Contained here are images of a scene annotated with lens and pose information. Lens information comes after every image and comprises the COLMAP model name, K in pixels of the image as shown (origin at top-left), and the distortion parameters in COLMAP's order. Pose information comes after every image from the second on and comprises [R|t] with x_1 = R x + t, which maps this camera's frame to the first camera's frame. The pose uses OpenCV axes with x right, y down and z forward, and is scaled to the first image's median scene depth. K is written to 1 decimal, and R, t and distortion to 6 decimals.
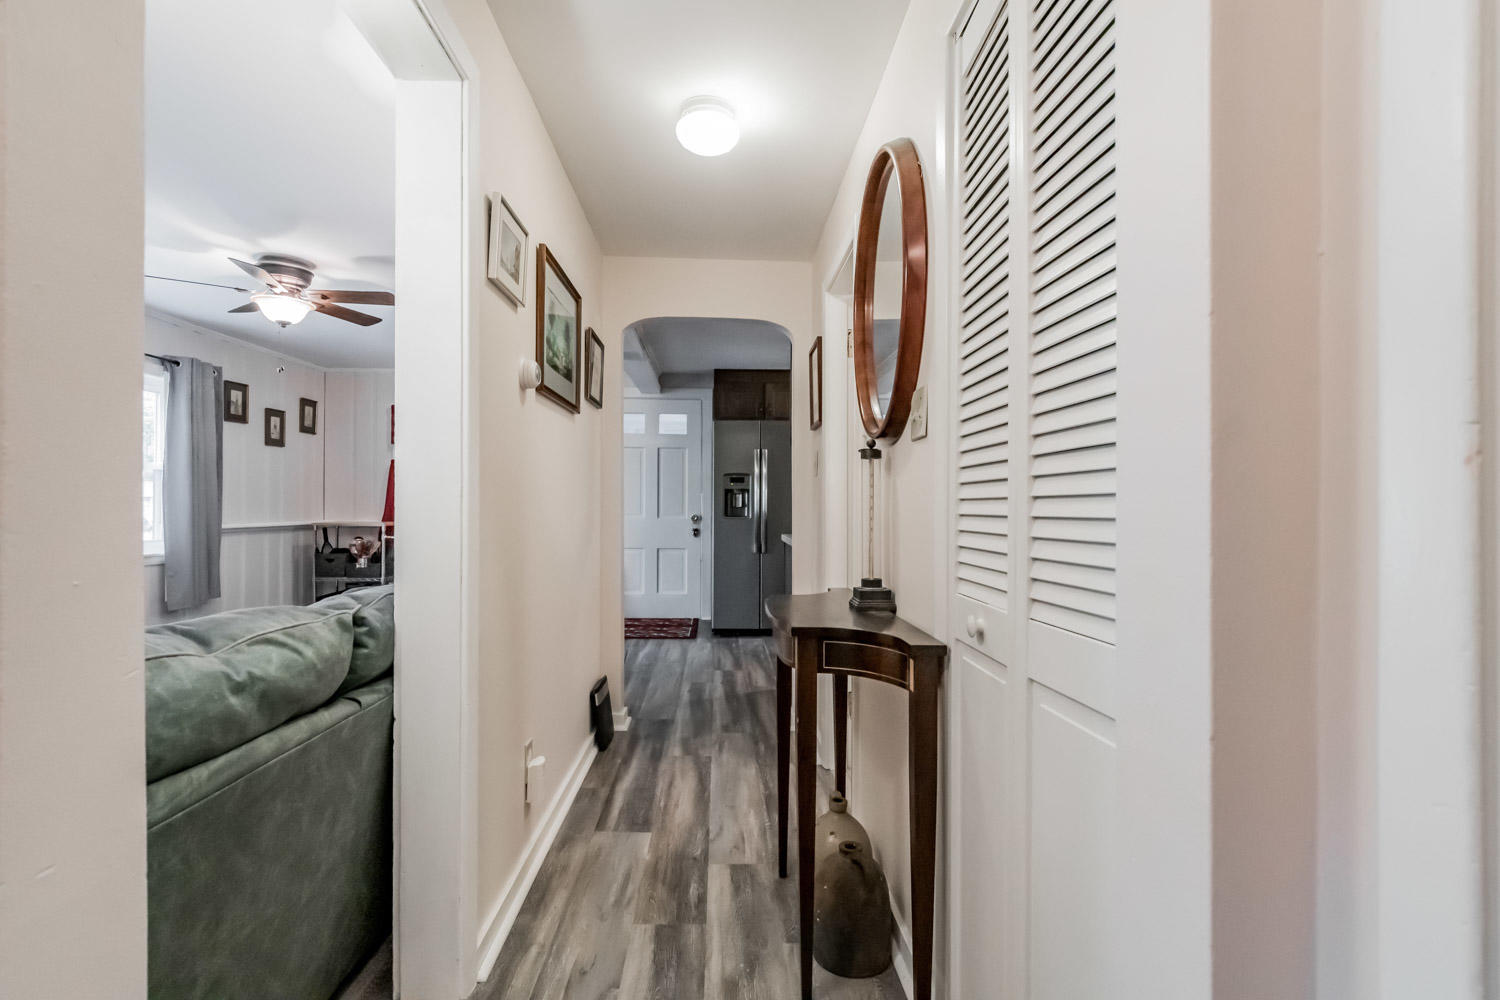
lens RADIAL K [[714.1, 0, 754.1], [0, 714.1, 487.9], [0, 0, 1]] dist [0.000707, -0.000189]
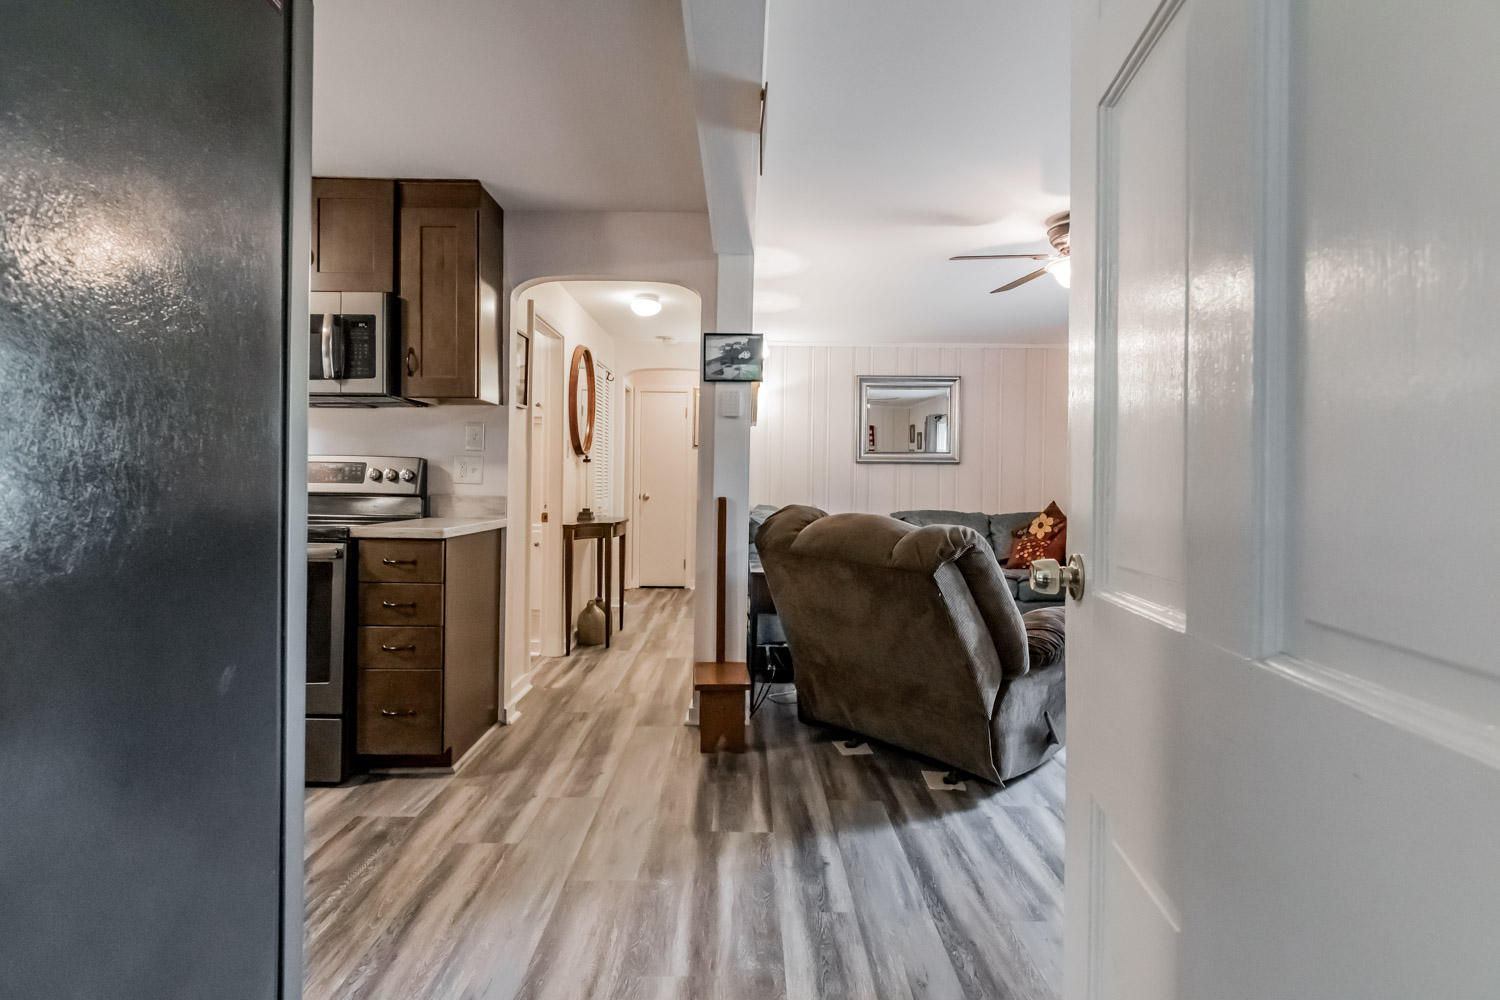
lens RADIAL K [[714.1, 0, 754.1], [0, 714.1, 487.9], [0, 0, 1]] dist [0.000707, -0.000189]
pose [[-0.999255, -0.019825, 0.033112, -0.177072], [-0.020313, 0.999689, -0.014461, 0.026802], [-0.032815, -0.015123, -0.999347, 1.188055]]
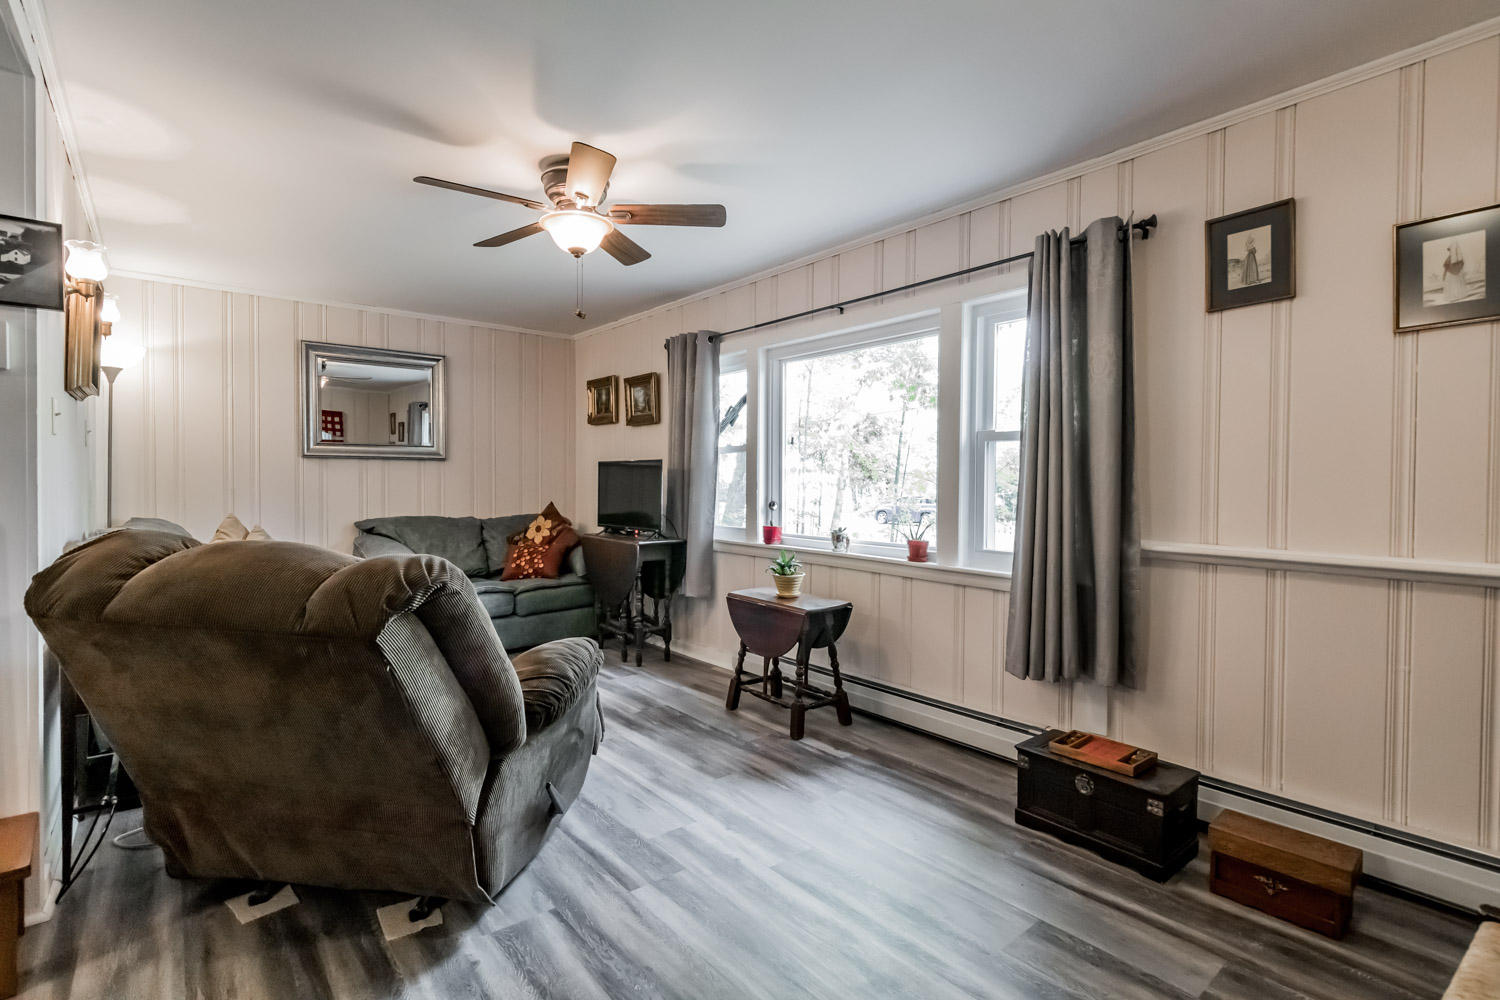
lens RADIAL K [[741.8, 0, 722.5], [0, 741.8, 498.0], [0, 0, 1]] dist [0.000308, -0.000526]
pose [[-0.829485, -0.001978, -0.558526, -0.208926], [-0.000362, 0.999995, -0.003004, 0.021002], [0.558529, -0.002290, -0.829482, 1.100279]]
